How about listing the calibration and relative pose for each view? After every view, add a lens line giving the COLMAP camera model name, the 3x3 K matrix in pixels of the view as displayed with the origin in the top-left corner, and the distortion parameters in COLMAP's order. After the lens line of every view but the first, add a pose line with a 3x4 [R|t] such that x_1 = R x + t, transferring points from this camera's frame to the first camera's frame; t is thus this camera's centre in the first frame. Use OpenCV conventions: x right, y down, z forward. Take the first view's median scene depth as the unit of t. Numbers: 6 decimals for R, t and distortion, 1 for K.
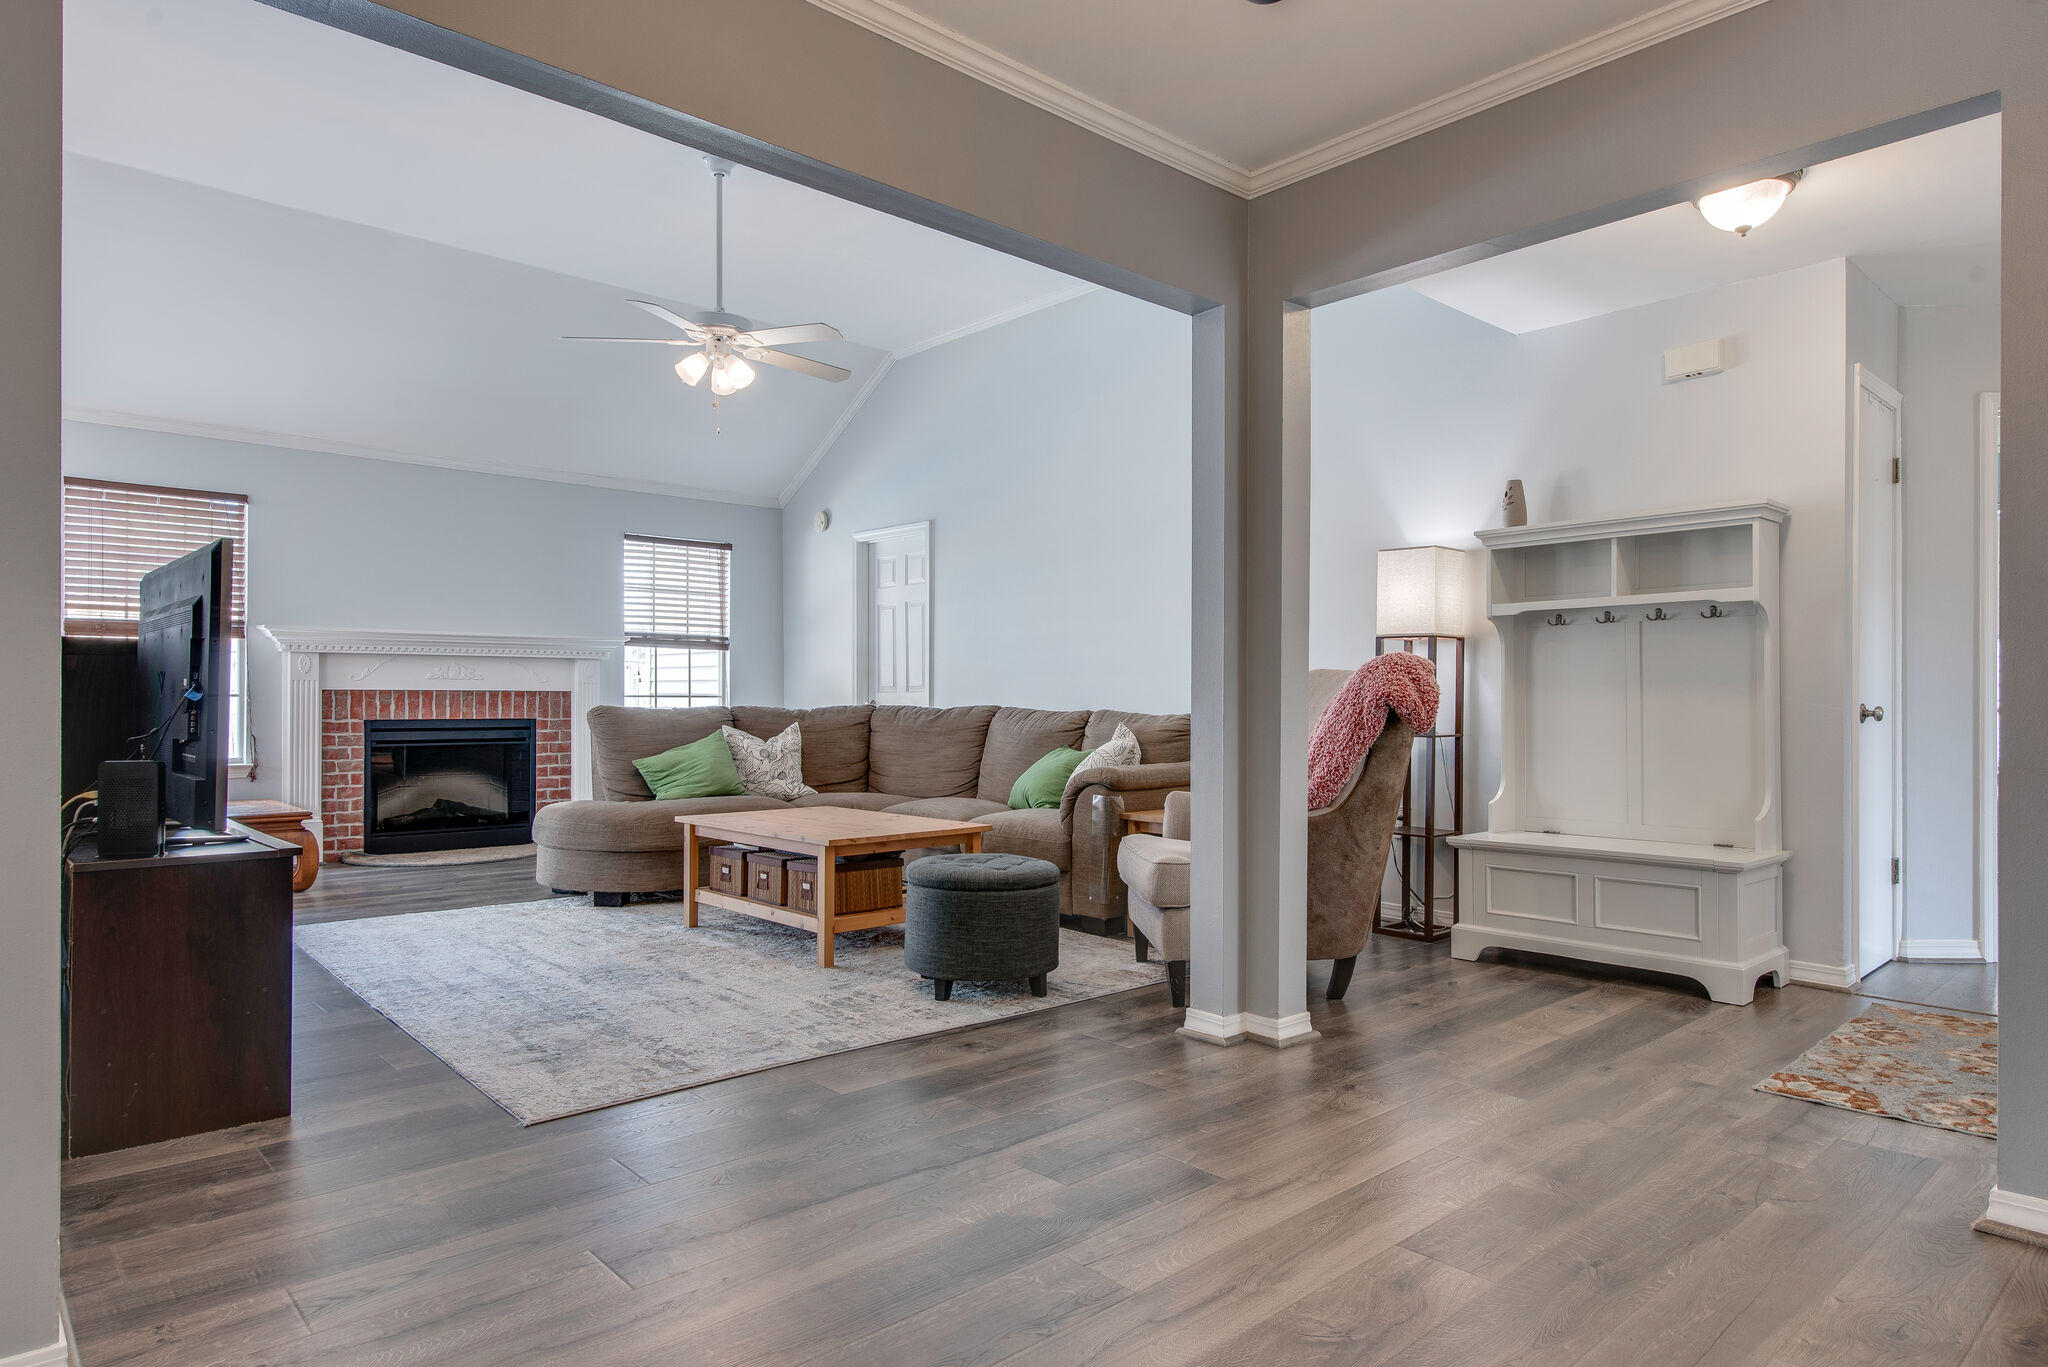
lens RADIAL K [[1190.2, 0, 1055.3], [0, 1190.2, 696.3], [0, 0, 1]] dist [0.009361, -0.001837]
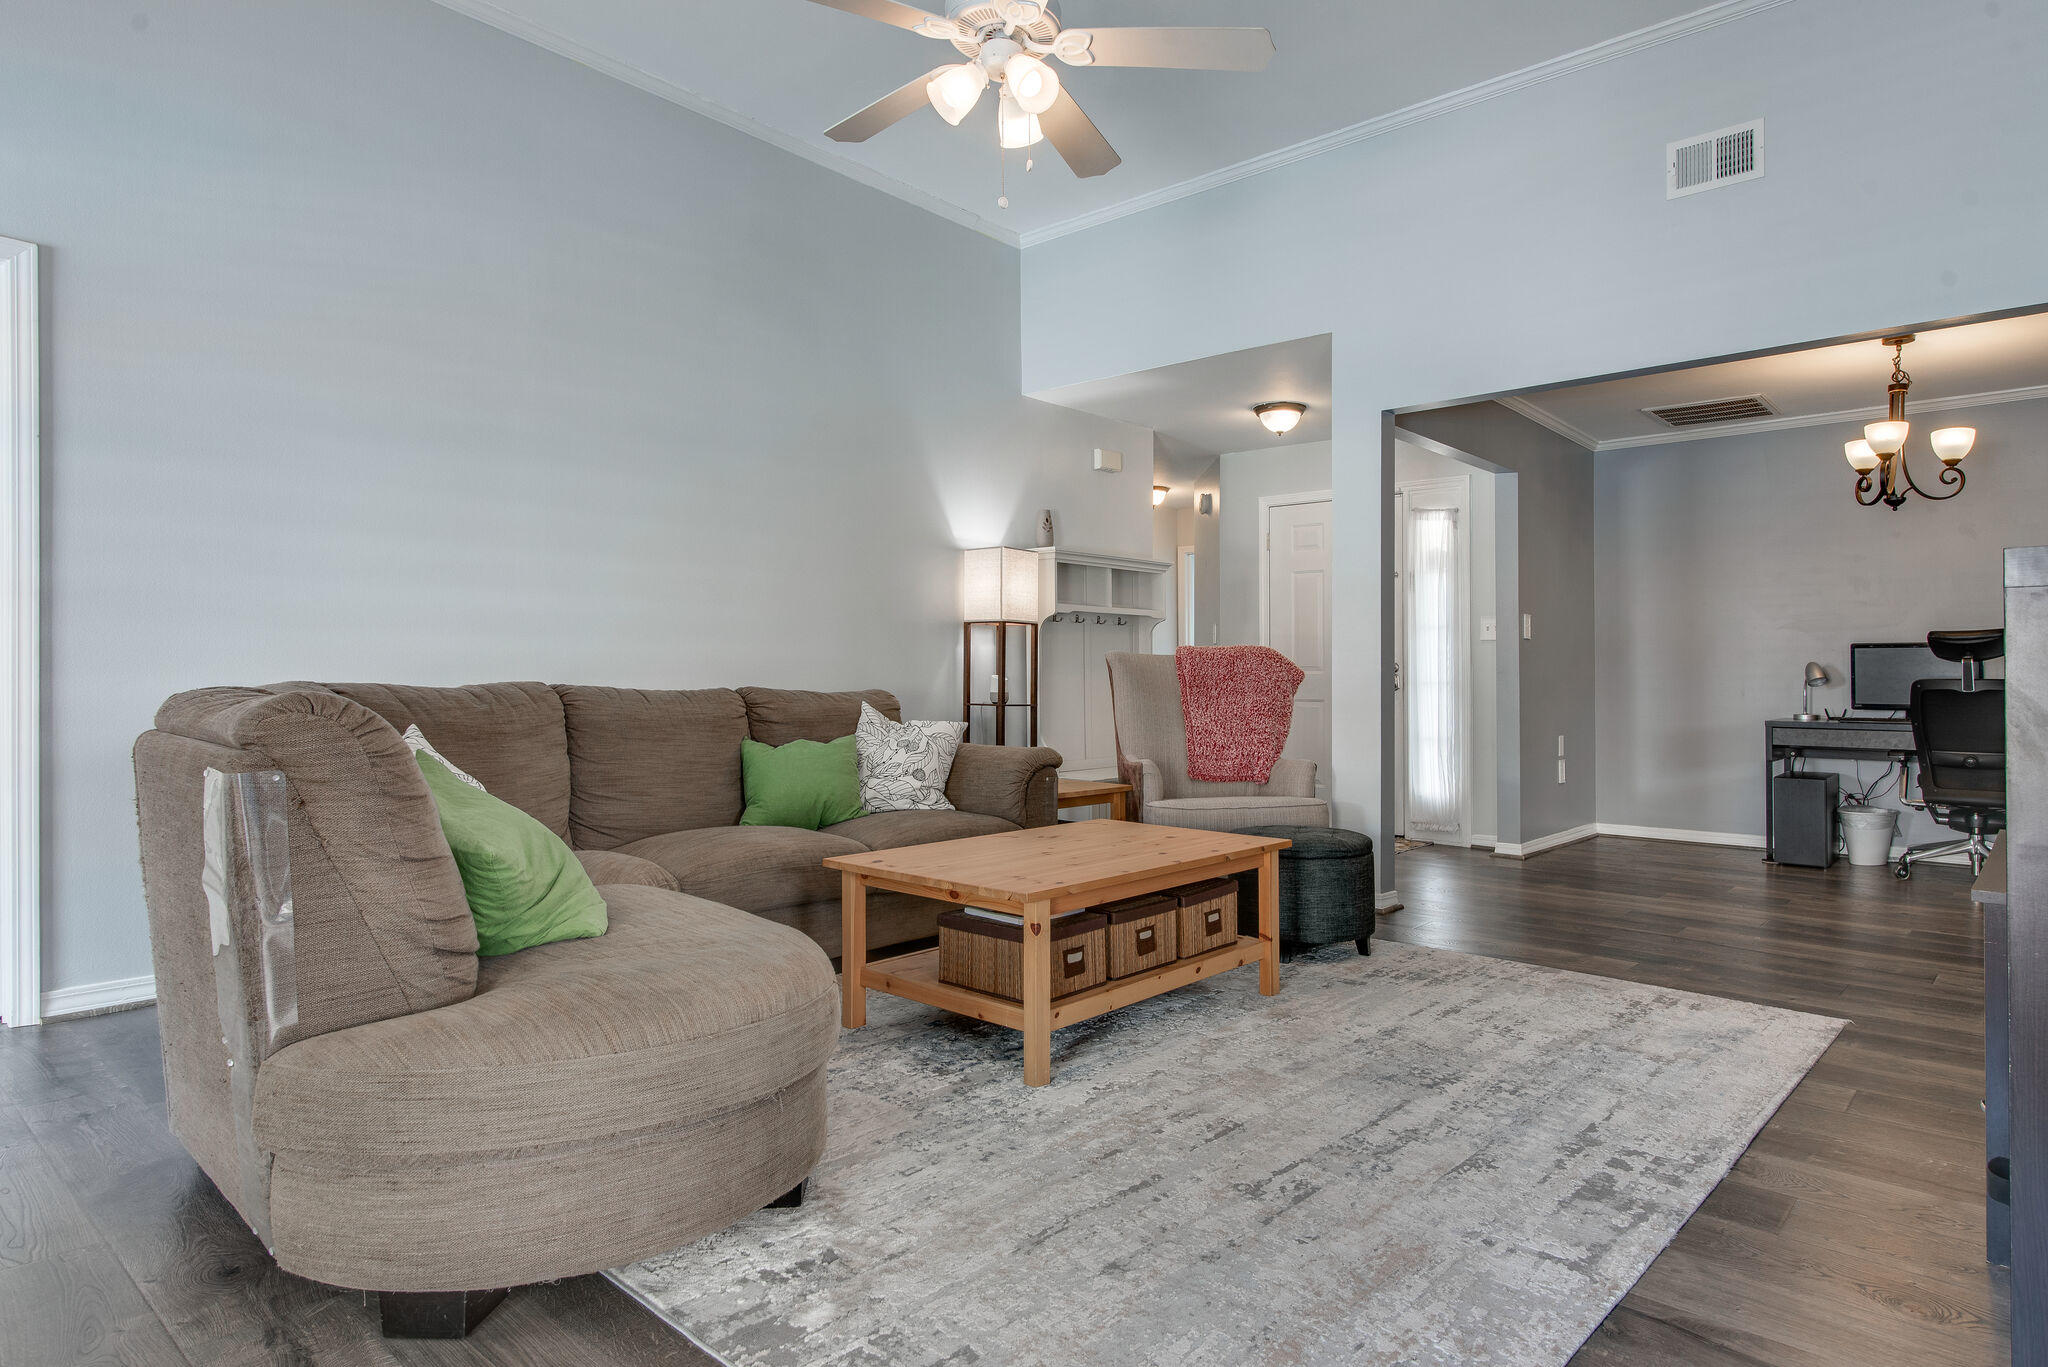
lens RADIAL K [[1190.2, 0, 1038.2], [0, 1190.2, 684.5], [0, 0, 1]] dist [0.009361, -0.001837]
pose [[-0.099704, -0.007192, 0.994991, -0.887234], [-0.006850, 0.999955, 0.006541, 0.003188], [-0.994994, -0.006163, -0.099749, 1.093739]]
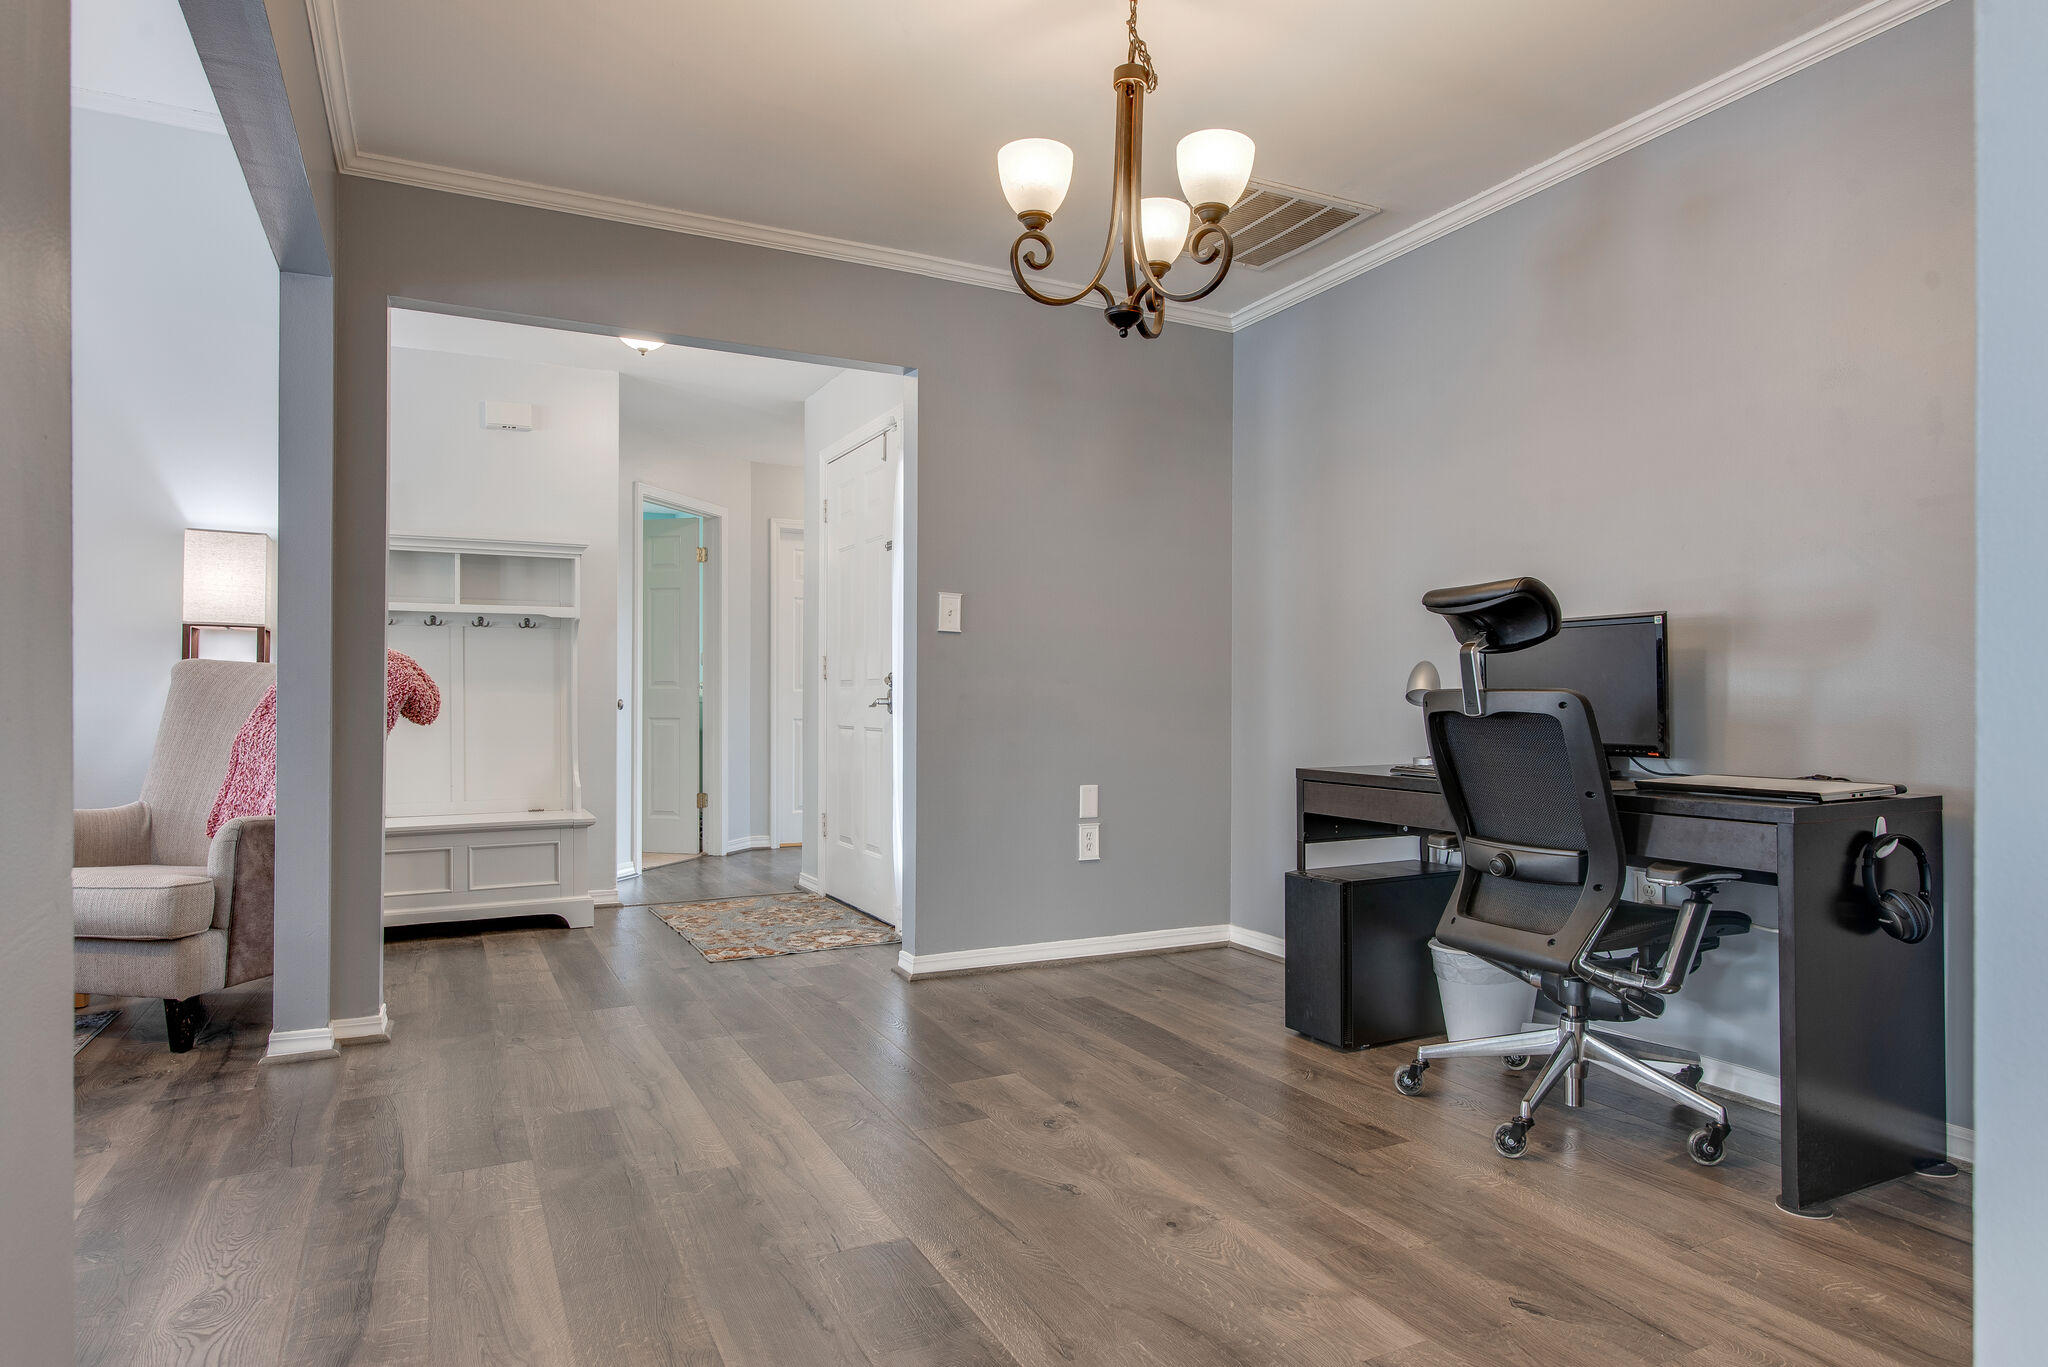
lens RADIAL K [[1190.2, 0, 996.4], [0, 1190.2, 692.1], [0, 0, 1]] dist [0.009361, -0.001837]
pose [[0.292669, 0.002334, 0.956211, -0.422155], [-0.003858, 0.999992, -0.001261, 0.000356], [-0.956206, -0.003320, 0.292675, 0.148181]]
